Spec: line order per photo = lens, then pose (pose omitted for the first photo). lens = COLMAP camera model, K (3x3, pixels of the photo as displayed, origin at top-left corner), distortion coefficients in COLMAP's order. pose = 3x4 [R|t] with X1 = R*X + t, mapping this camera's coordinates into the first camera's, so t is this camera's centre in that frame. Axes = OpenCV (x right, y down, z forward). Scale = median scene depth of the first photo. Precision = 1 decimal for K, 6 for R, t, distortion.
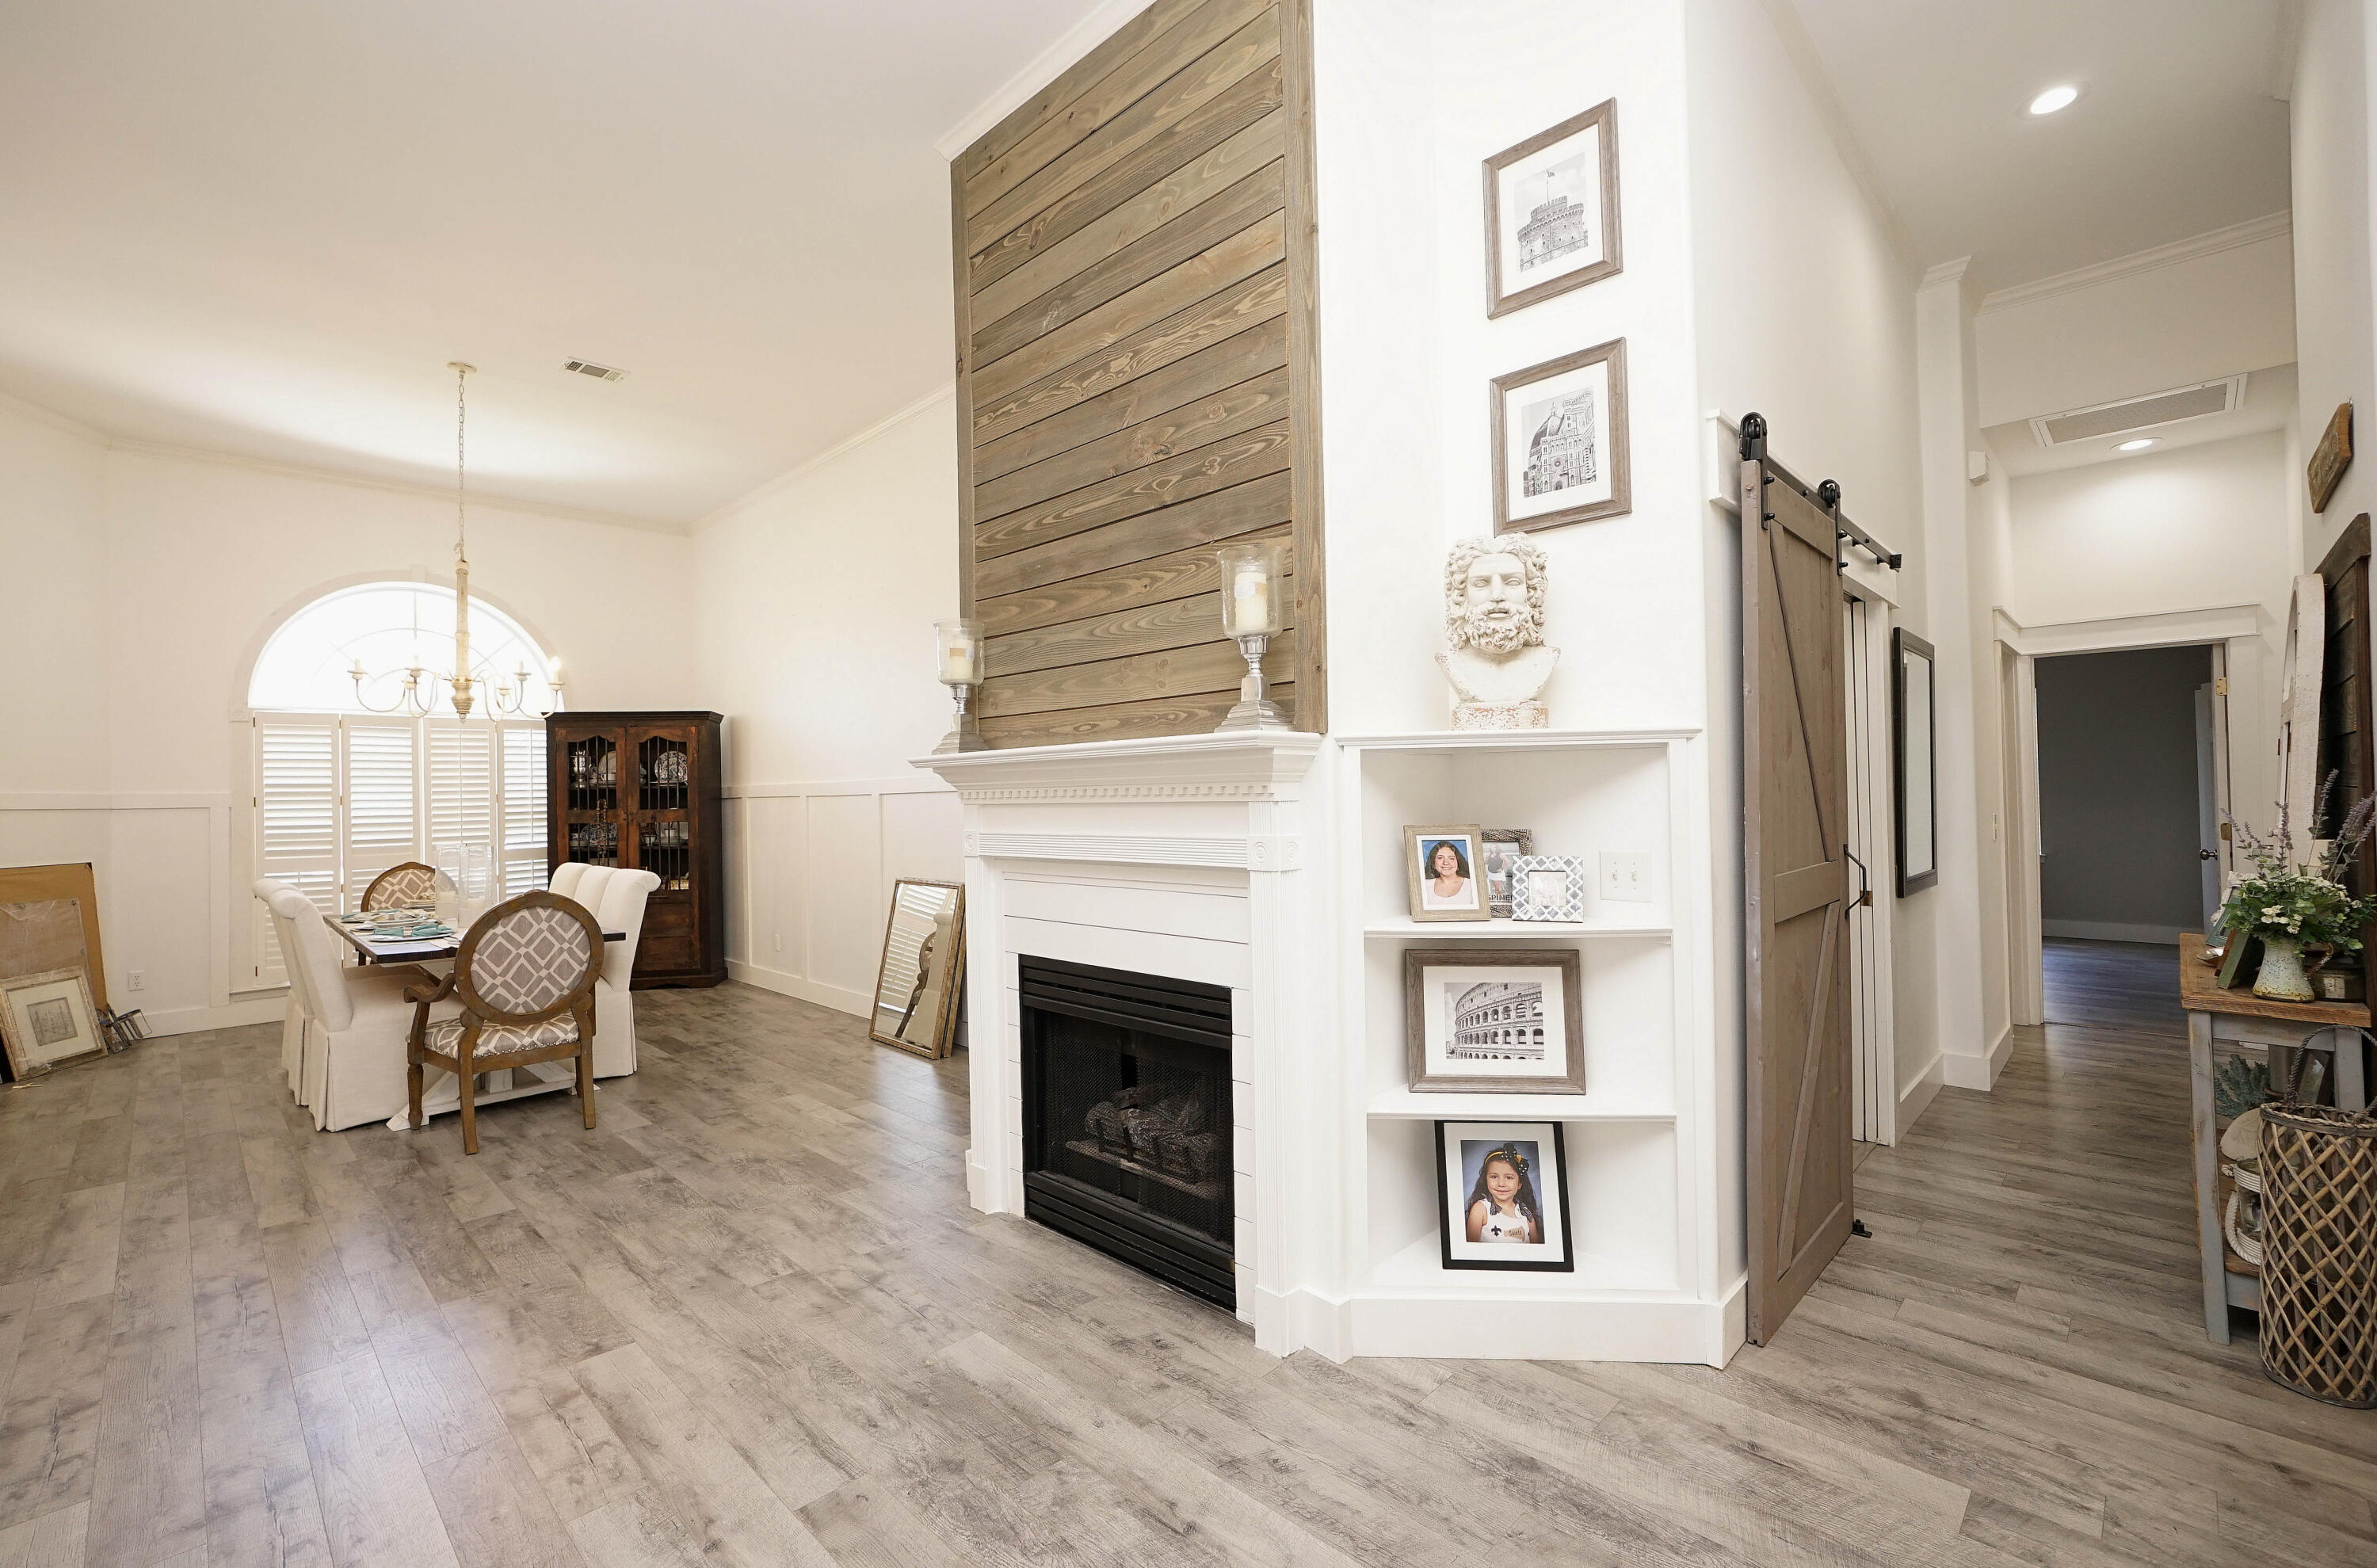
lens RADIAL K [[1016.6, 0, 1186.8], [0, 1016.6, 781.6], [0, 0, 1]] dist [-0.019292, 0.004444]
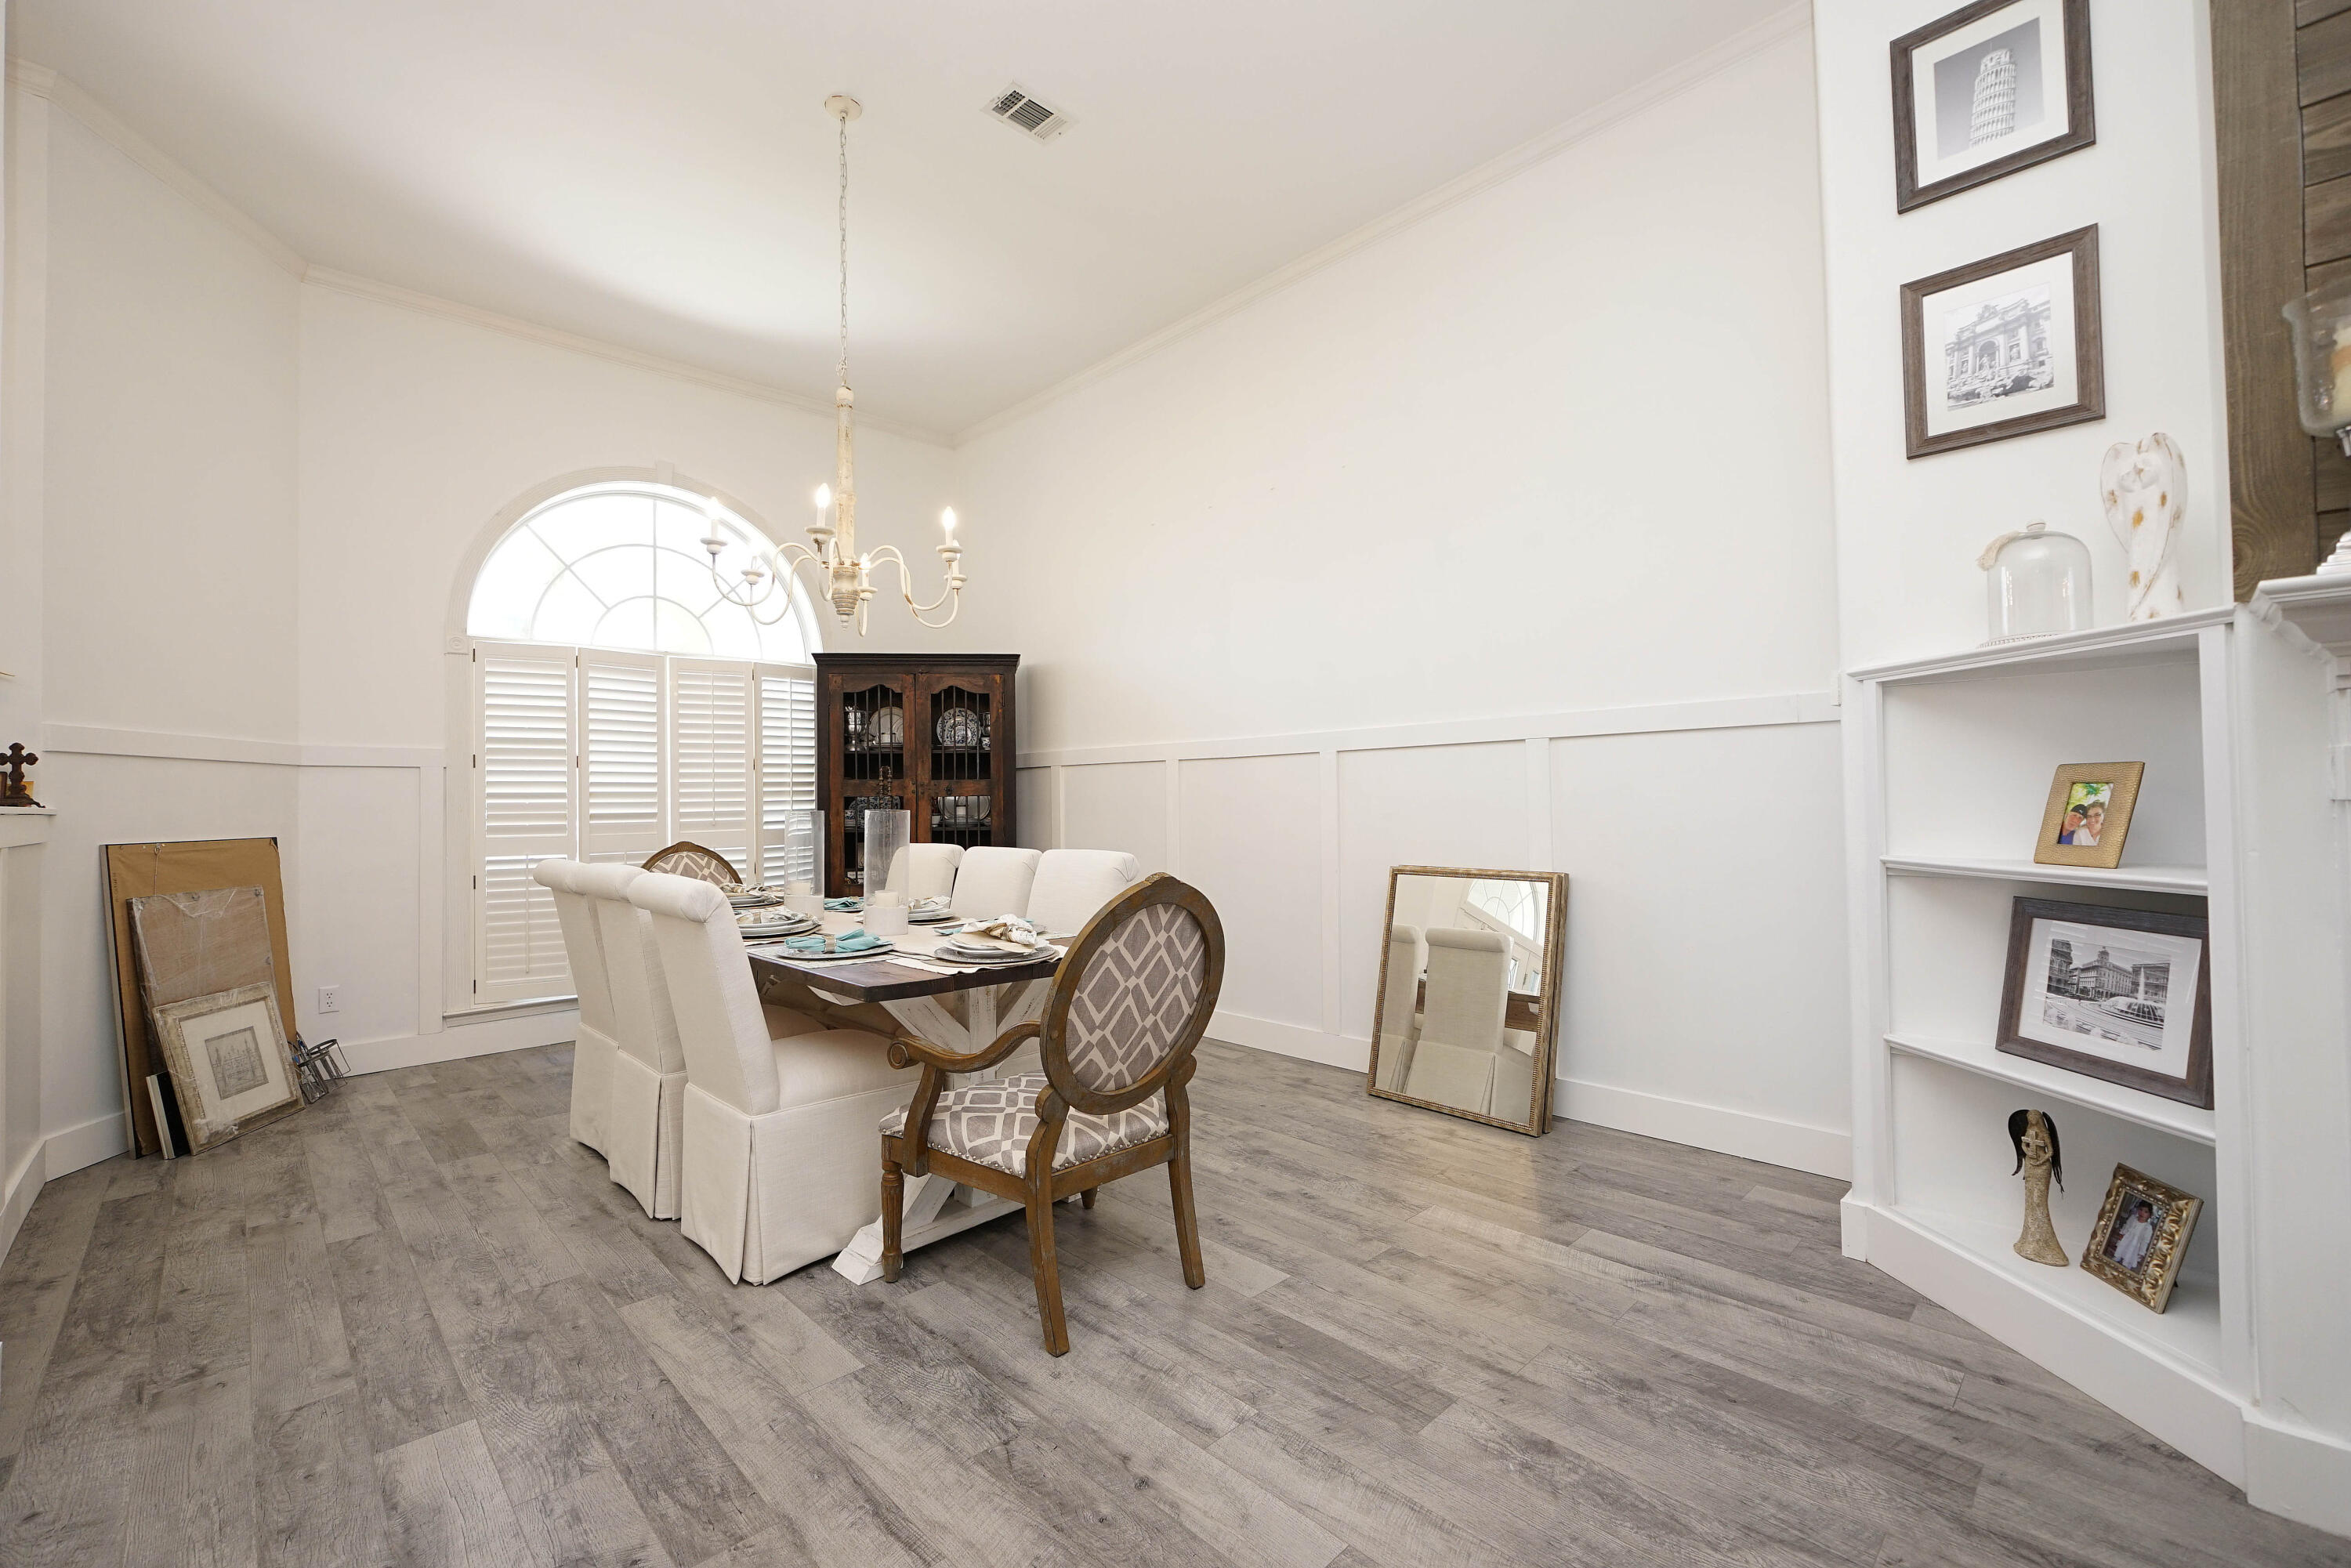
lens RADIAL K [[982.6, 0, 1157.0], [0, 982.6, 779.4], [0, 0, 1]] dist [-0.016408, 0.005368]
pose [[0.999404, 0.004331, -0.034242, -0.634227], [-0.004557, 0.999968, -0.006510, 0.059102], [0.034213, 0.006662, 0.999392, 0.460571]]
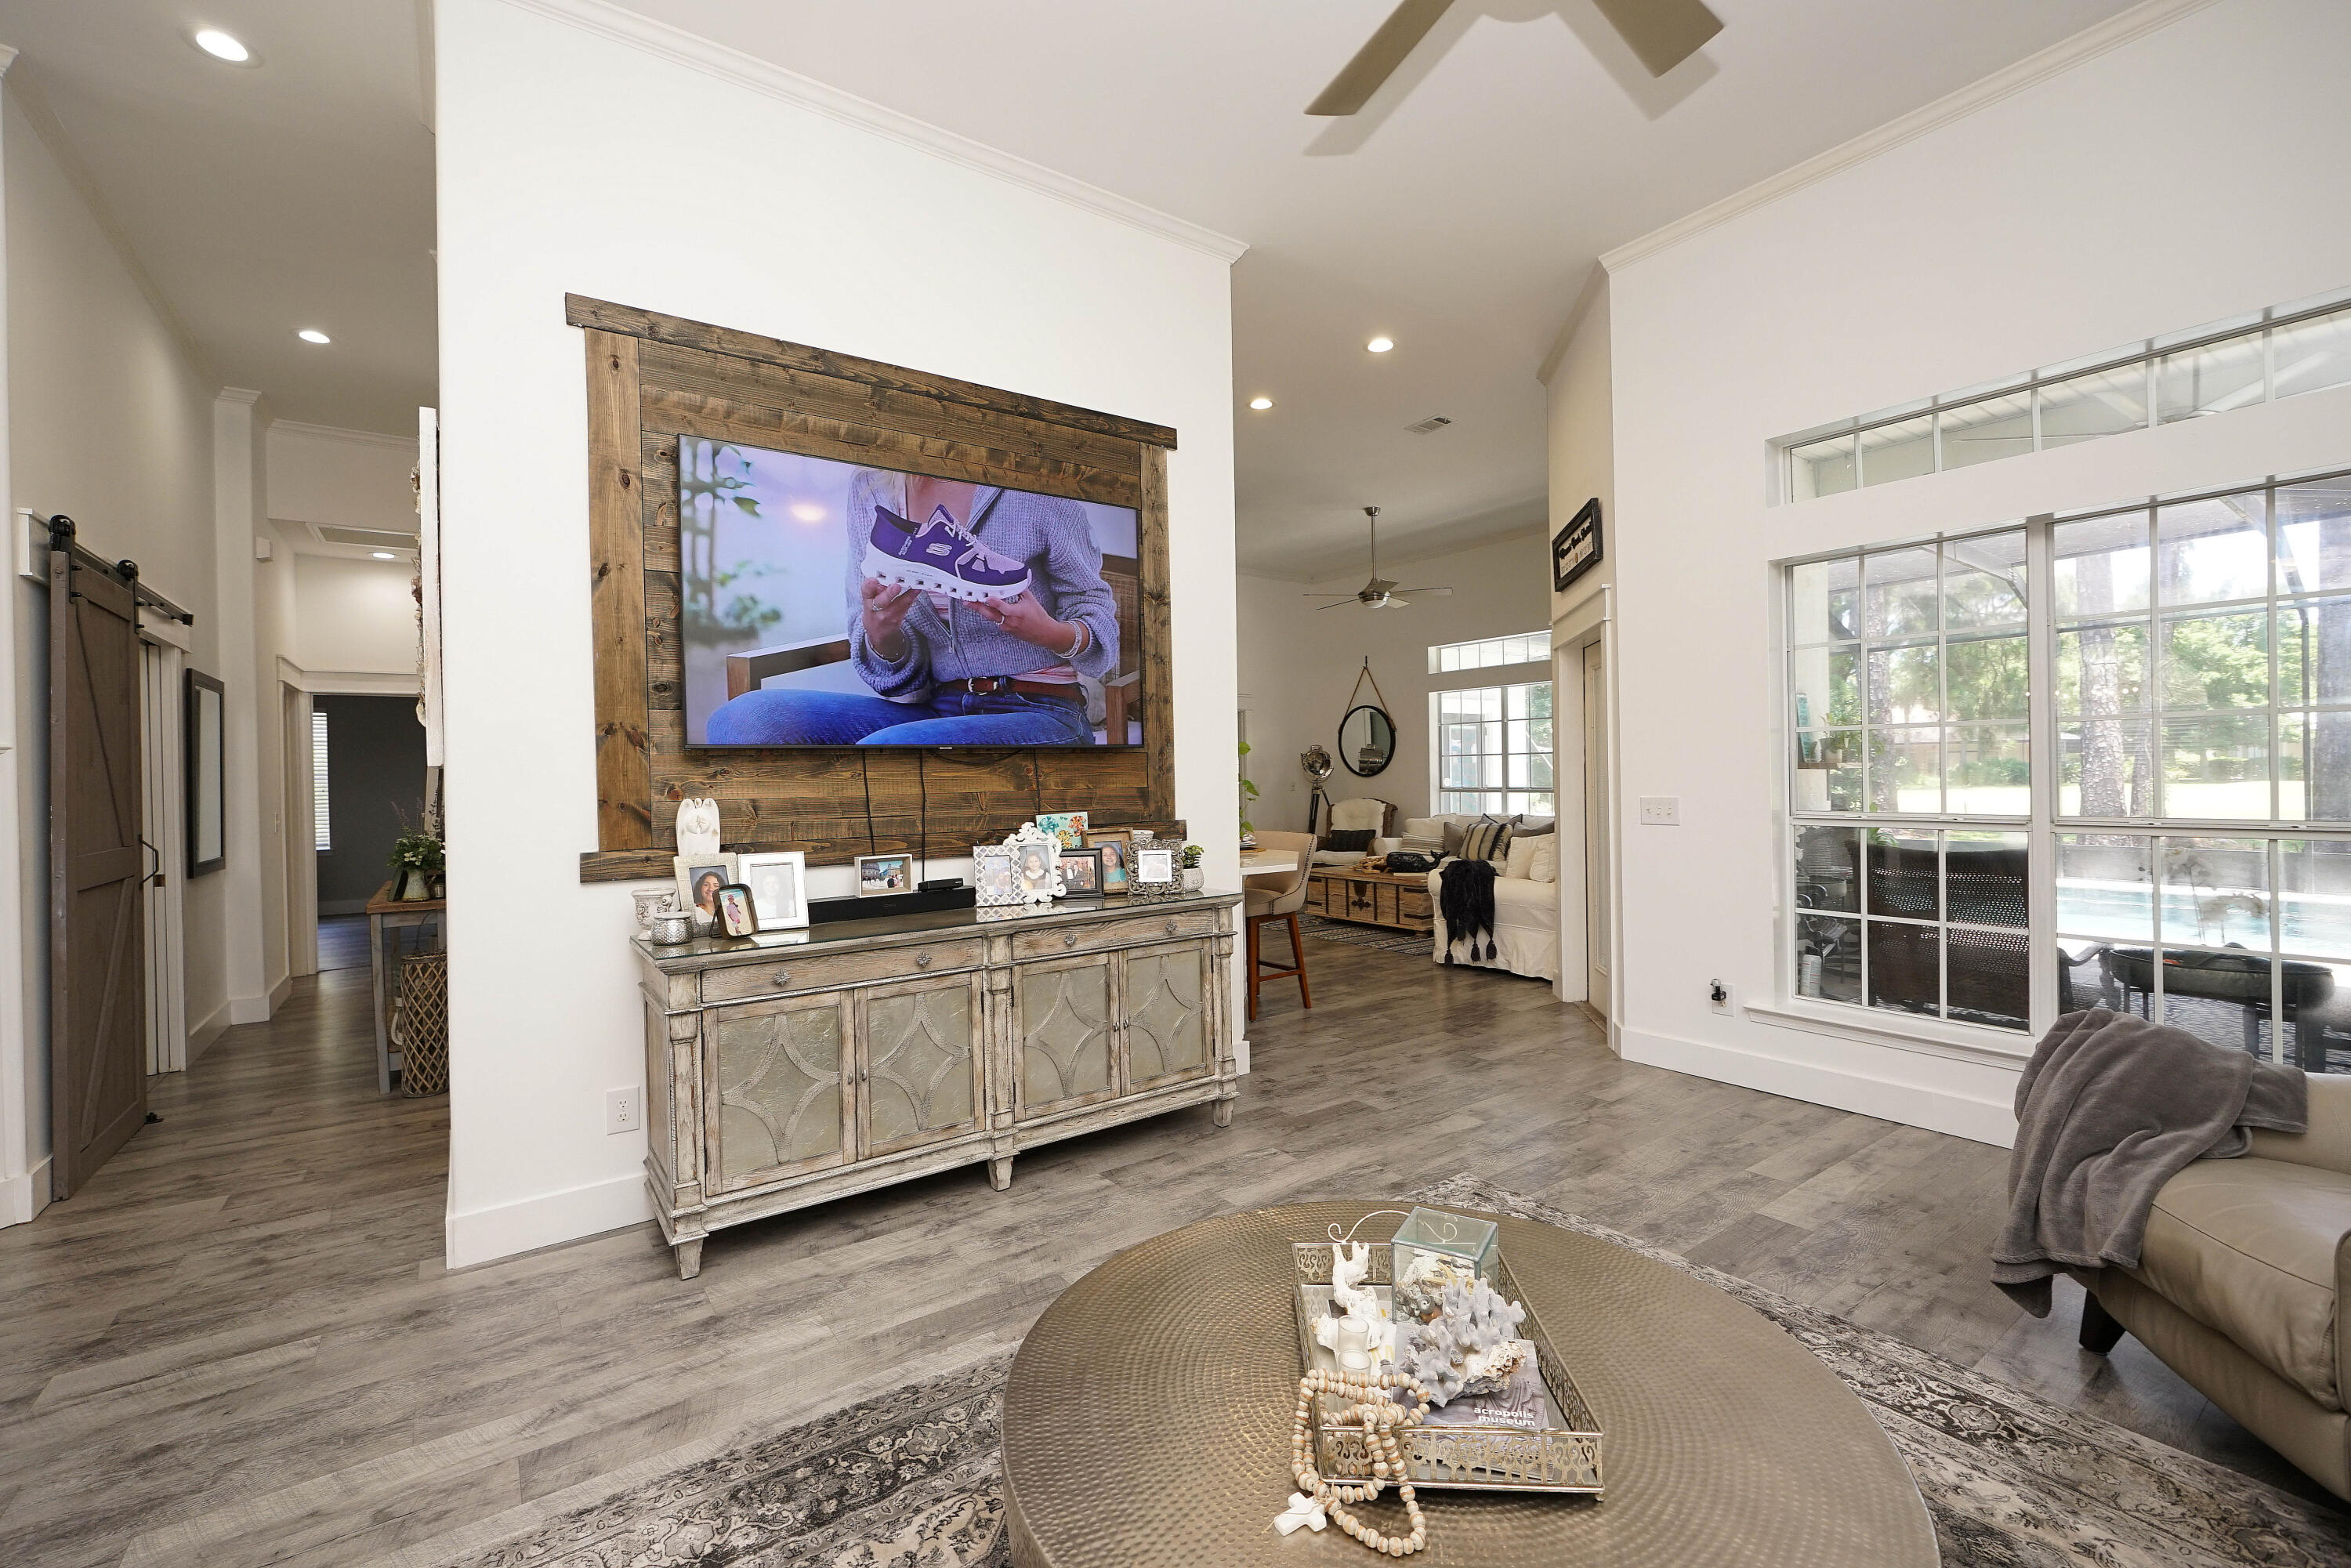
lens RADIAL K [[976.1, 0, 1143.3], [0, 976.1, 778.1], [0, 0, 1]] dist [-0.026175, 0.008720]
pose [[0.180781, 0.010167, 0.983471, -0.274170], [0.003577, 0.999933, -0.010995, 0.004908], [-0.983517, 0.005506, 0.180733, -0.413364]]
